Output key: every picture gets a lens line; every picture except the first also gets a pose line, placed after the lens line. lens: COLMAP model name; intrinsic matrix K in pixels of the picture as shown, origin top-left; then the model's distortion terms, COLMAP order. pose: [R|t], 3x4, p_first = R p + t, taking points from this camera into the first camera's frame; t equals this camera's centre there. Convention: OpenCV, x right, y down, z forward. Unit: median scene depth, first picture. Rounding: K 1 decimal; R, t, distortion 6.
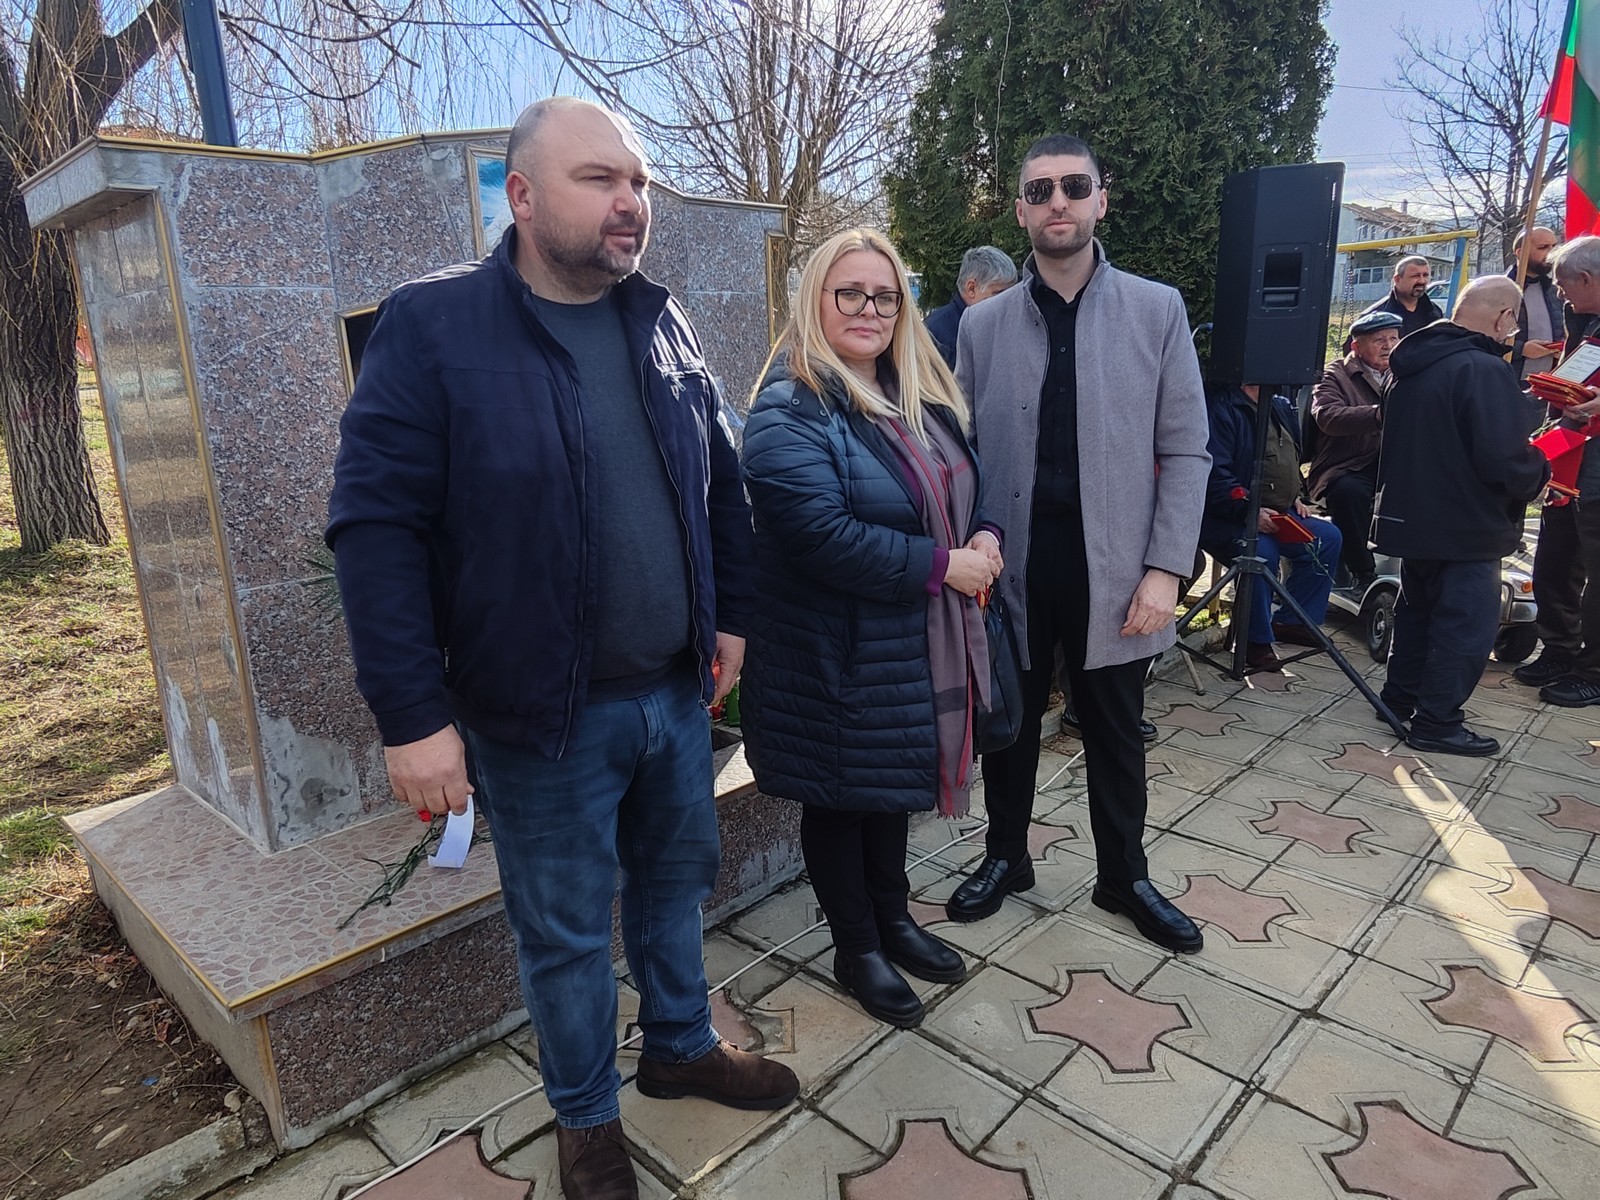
lens RADIAL K [[1055.9, 0, 814.0], [0, 1055.9, 603.8], [0, 0, 1]] dist [-0.003707, -0.003325]
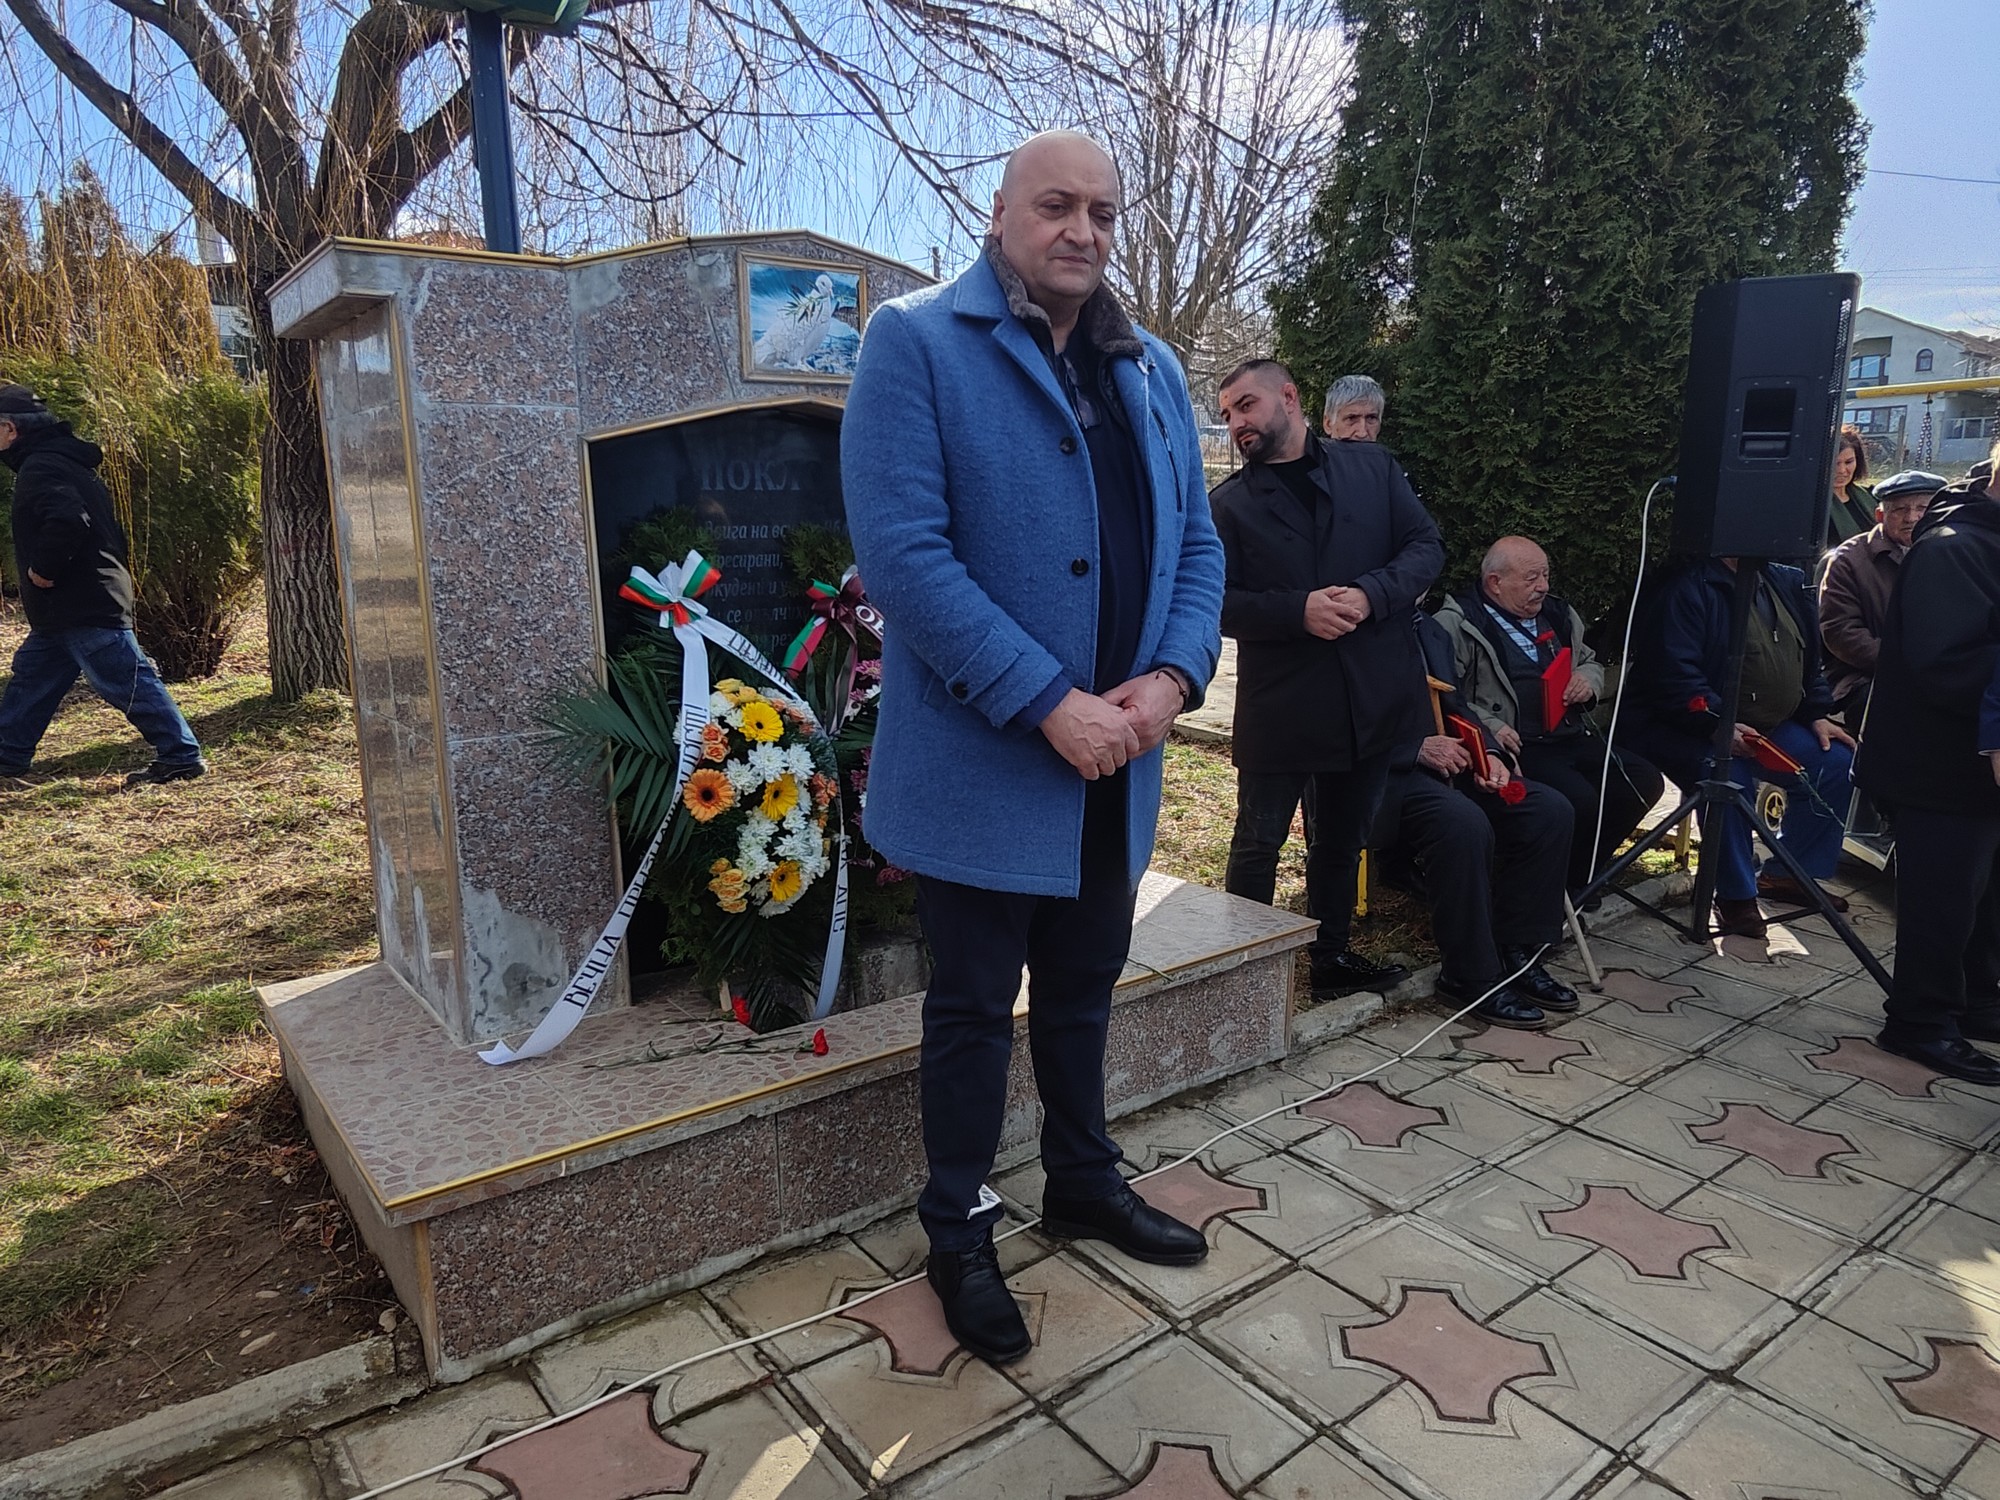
lens RADIAL K [[1319.8, 0, 1011.1], [0, 1319.8, 756.6], [0, 0, 1]] dist [-0.003707, -0.003325]
pose [[0.987929, 0.055046, -0.144800, 0.073262], [-0.061740, 0.997202, -0.042144, 0.015721], [0.142075, 0.050576, 0.988563, -0.025847]]
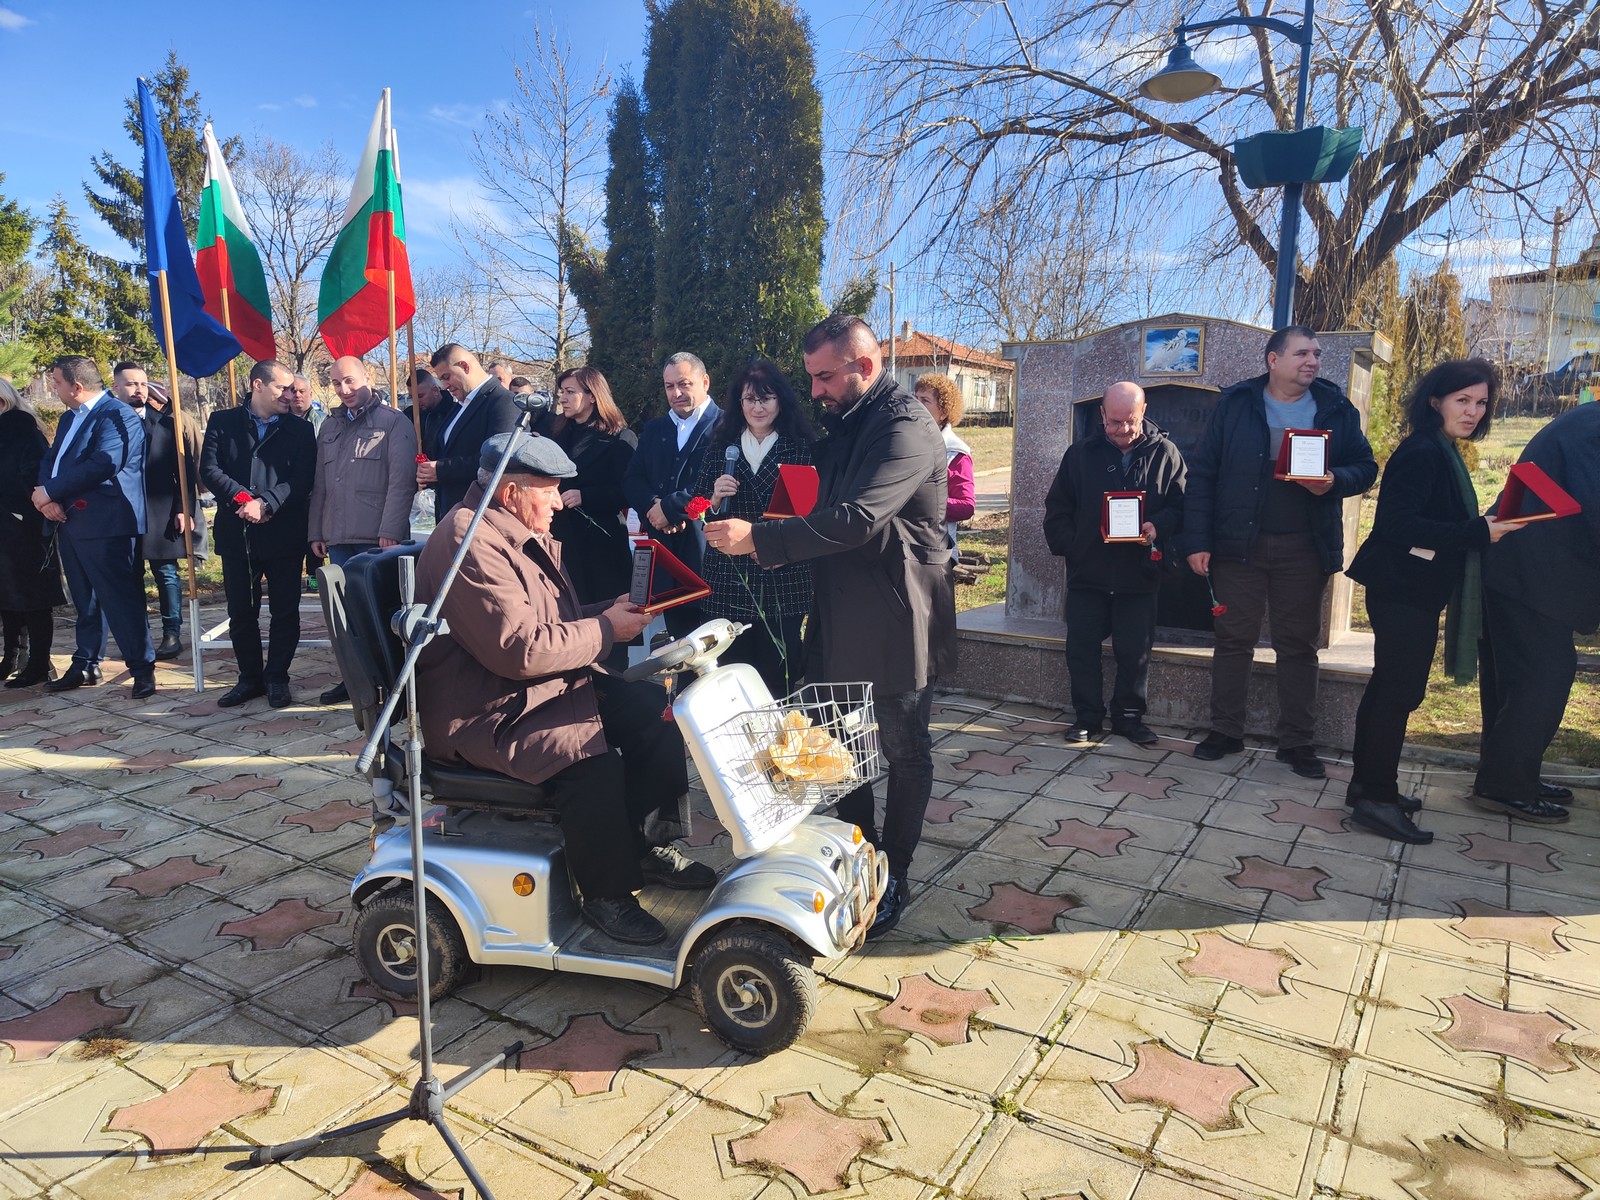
lens RADIAL K [[1142.9, 0, 802.6], [0, 1142.9, 599.4], [0, 0, 1]] dist [0.045686, -0.012273]
pose [[0.189059, 0.176811, -0.965917, 1.871881], [-0.252435, 0.959349, 0.126199, -0.017454], [0.948964, 0.219972, 0.226007, -0.066479]]
